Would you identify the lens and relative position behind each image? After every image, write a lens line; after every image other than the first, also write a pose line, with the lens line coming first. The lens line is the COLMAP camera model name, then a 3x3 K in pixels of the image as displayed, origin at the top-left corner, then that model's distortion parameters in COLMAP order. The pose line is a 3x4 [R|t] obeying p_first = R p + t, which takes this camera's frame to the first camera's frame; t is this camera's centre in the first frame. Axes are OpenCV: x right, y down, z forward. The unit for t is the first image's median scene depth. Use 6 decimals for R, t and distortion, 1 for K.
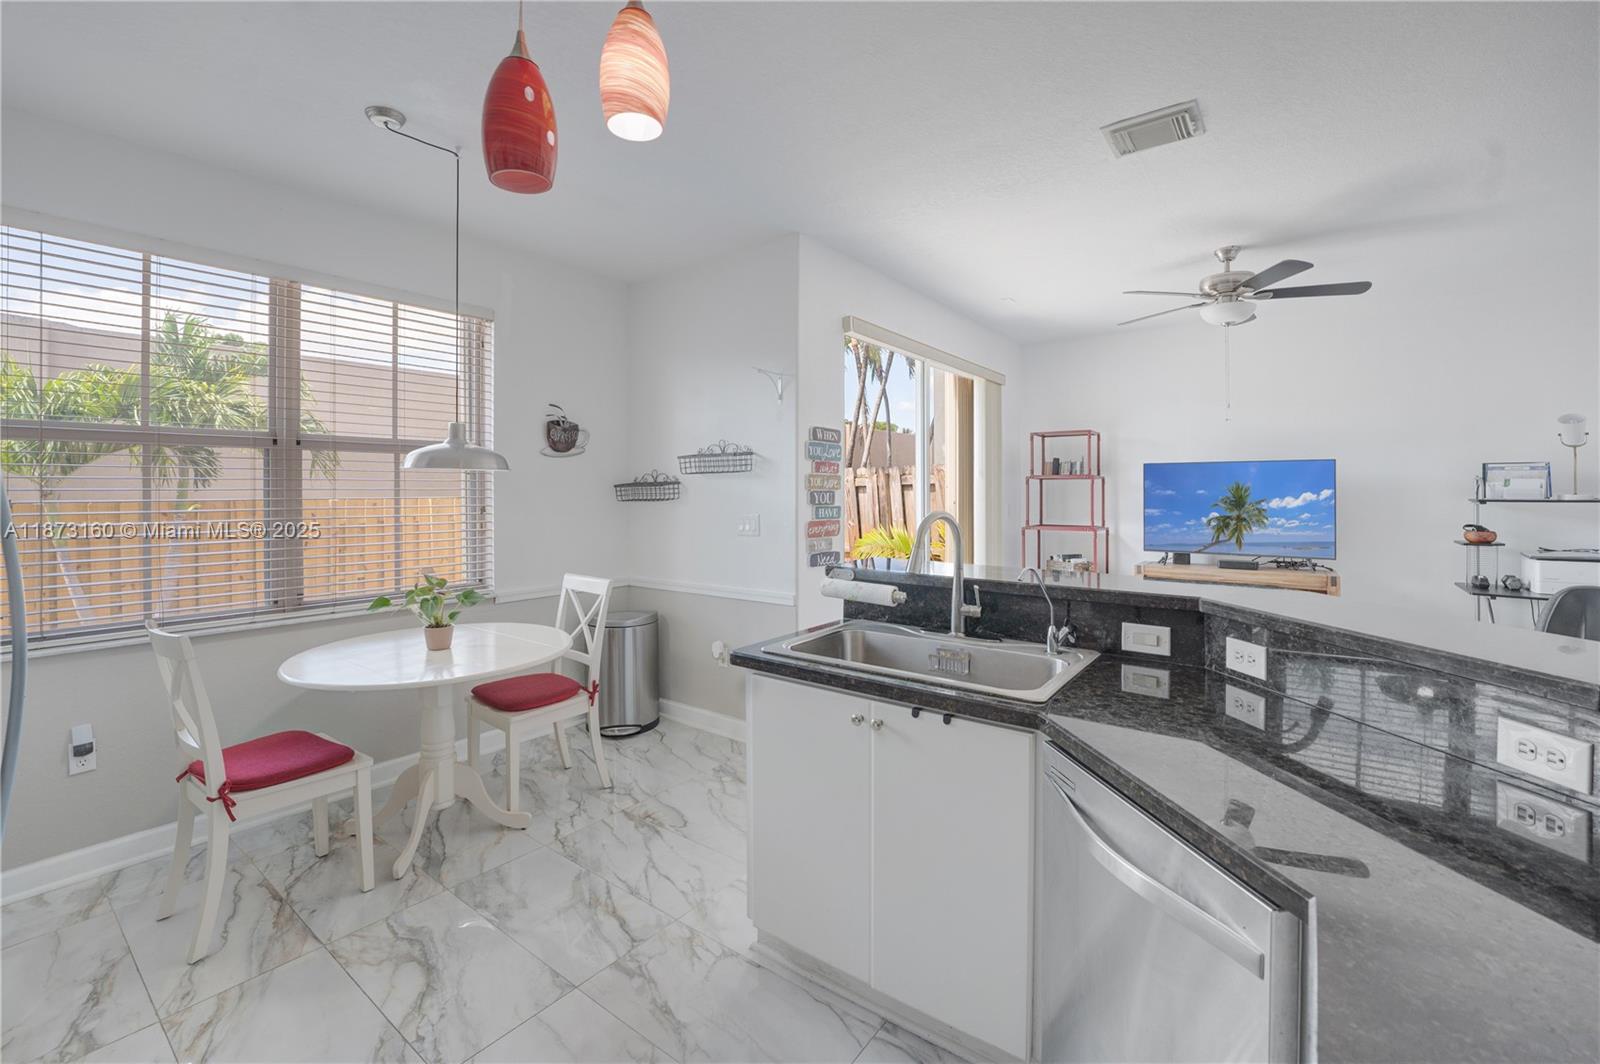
lens RADIAL K [[672.3, 0, 777.4], [0, 672.3, 526.8], [0, 0, 1]] dist [-0.034291, 0.005899]
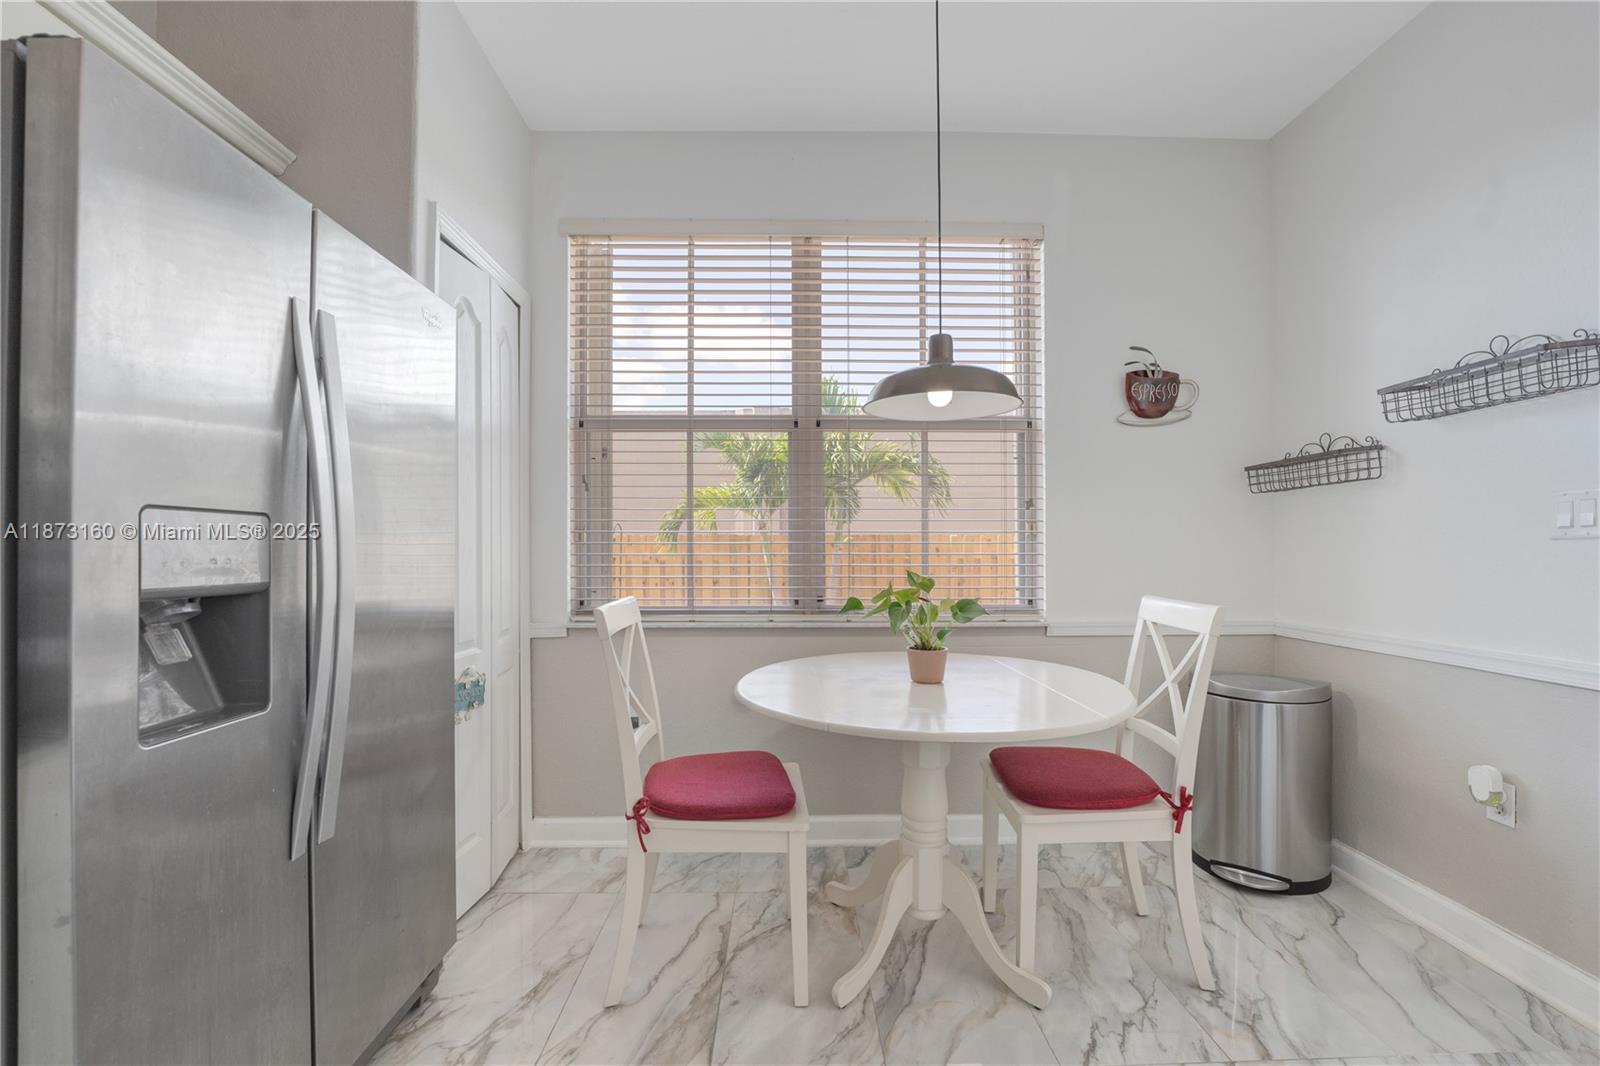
lens RADIAL K [[672.3, 0, 777.4], [0, 672.3, 527.8], [0, 0, 1]] dist [-0.034291, 0.005899]
pose [[0.636001, -0.011468, -0.771603, -0.060421], [-0.043646, 0.997754, -0.050805, 0.055920], [0.770453, 0.065989, 0.634073, 0.363715]]
